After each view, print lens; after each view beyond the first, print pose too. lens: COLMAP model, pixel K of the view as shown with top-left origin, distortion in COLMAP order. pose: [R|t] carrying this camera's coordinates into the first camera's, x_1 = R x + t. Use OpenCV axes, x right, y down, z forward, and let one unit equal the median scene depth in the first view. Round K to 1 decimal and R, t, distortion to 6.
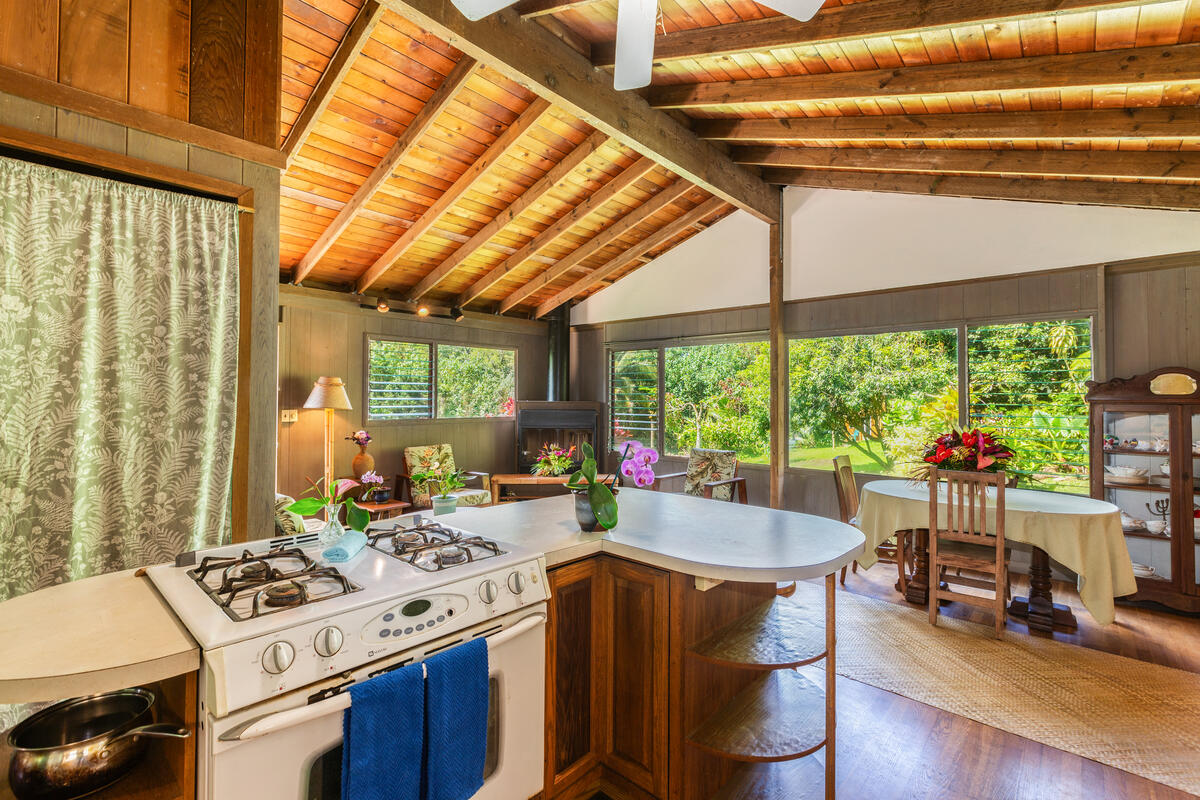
lens RADIAL K [[546.0, 0, 595.3], [0, 546.0, 395.1], [0, 0, 1]] dist [0.002291, 0.000179]
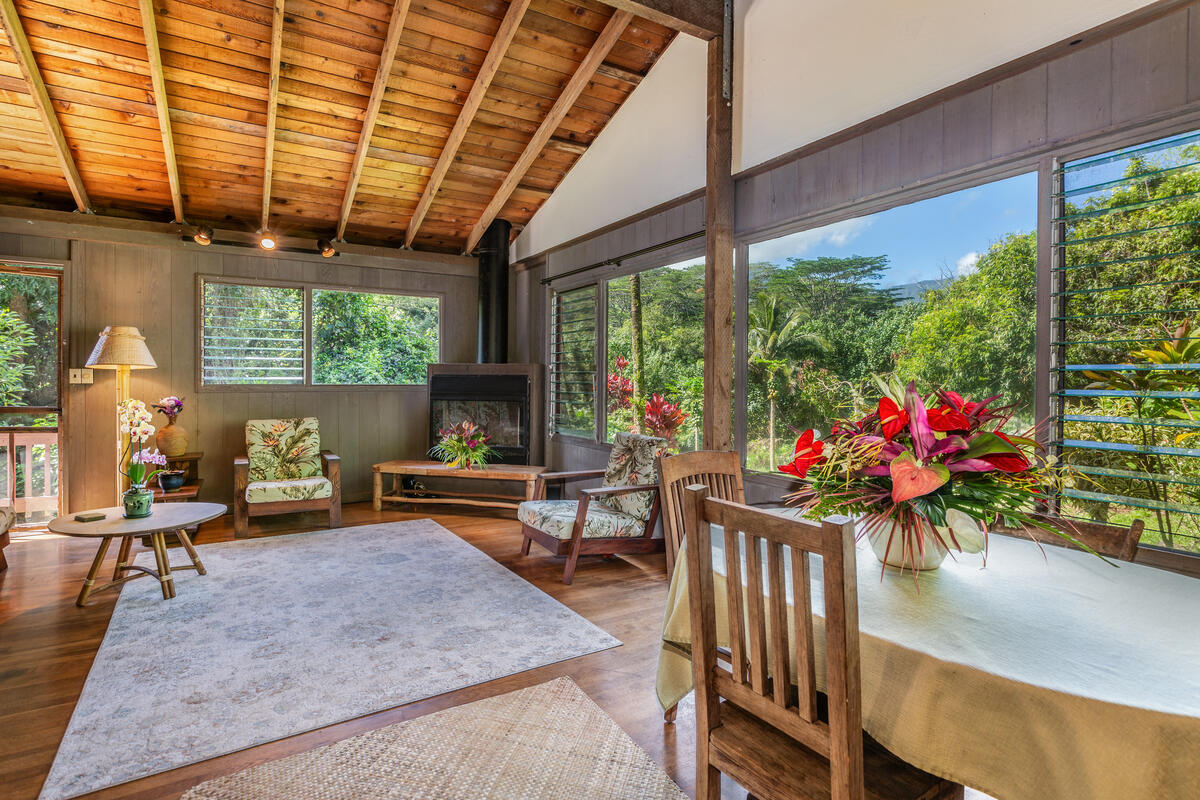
lens RADIAL K [[592.3, 0, 594.8], [0, 592.3, 397.8], [0, 0, 1]] dist [-0.001563, 0.000655]
pose [[0.951678, 0.011214, -0.306894, 0.331773], [-0.000259, 0.999362, 0.035713, 0.029306], [0.307098, -0.033908, 0.951074, 0.304717]]
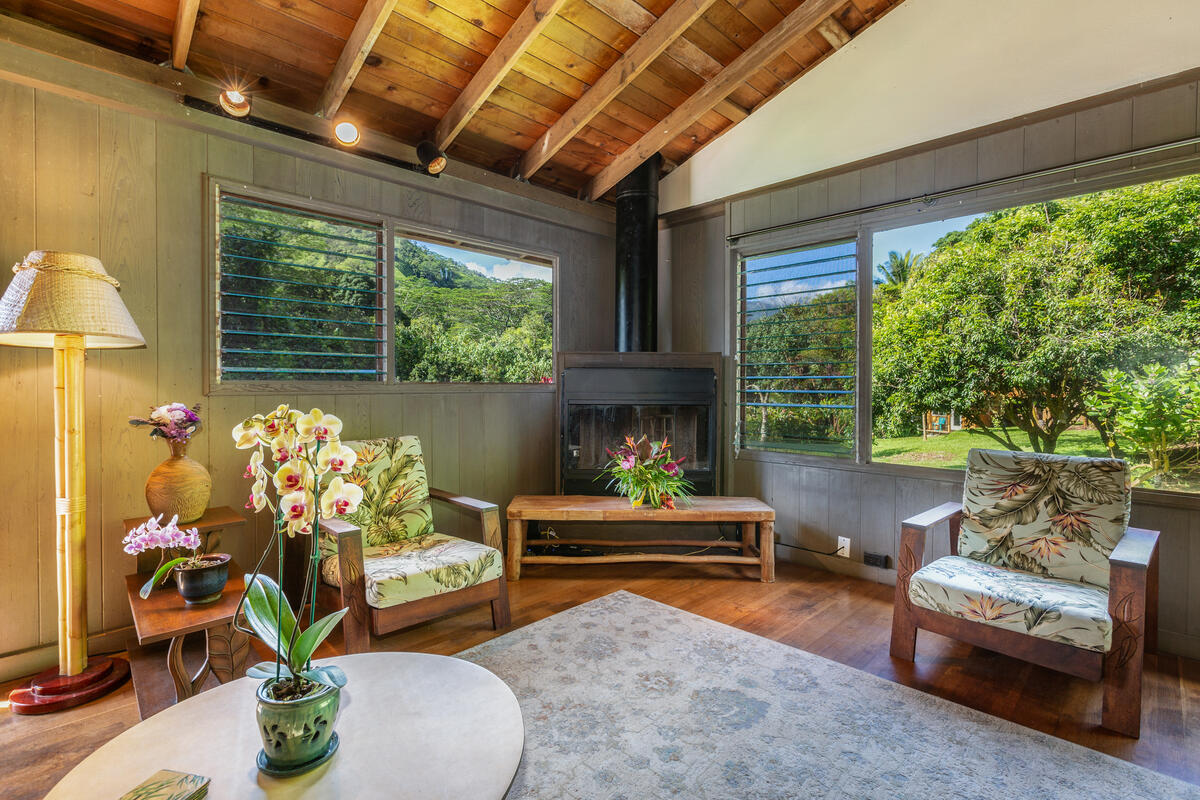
lens RADIAL K [[548.1, 0, 586.5], [0, 548.1, 397.2], [0, 0, 1]] dist [0.008401, 0.000283]
pose [[0.997090, -0.000284, -0.076227, -0.080580], [0.002273, 0.999659, 0.026018, 0.041284], [0.076194, -0.026116, 0.996751, 0.503601]]
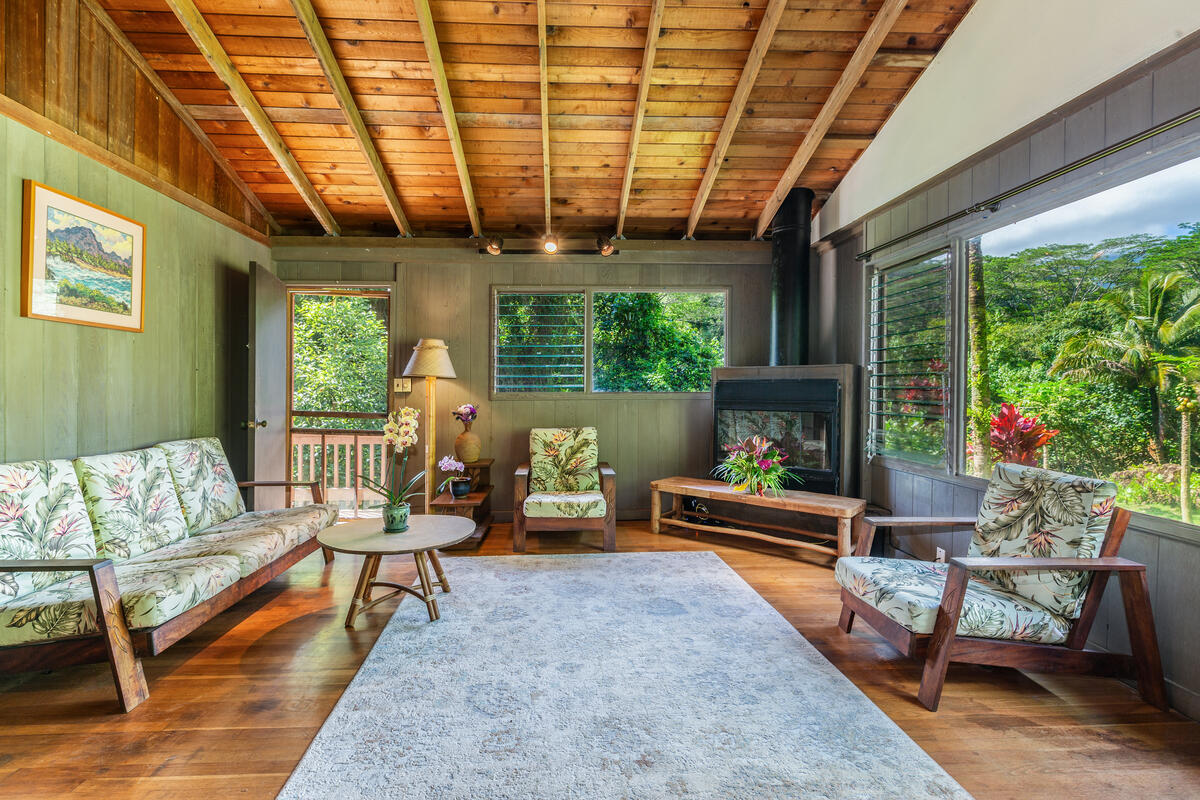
lens RADIAL K [[565.3, 0, 596.2], [0, 565.3, 398.1], [0, 0, 1]] dist [0.002411, 0.000358]
pose [[0.703869, 0.007418, -0.710291, 0.243690], [0.009489, 0.999758, 0.019845, 0.033298], [0.710266, -0.020708, 0.703628, 0.439401]]
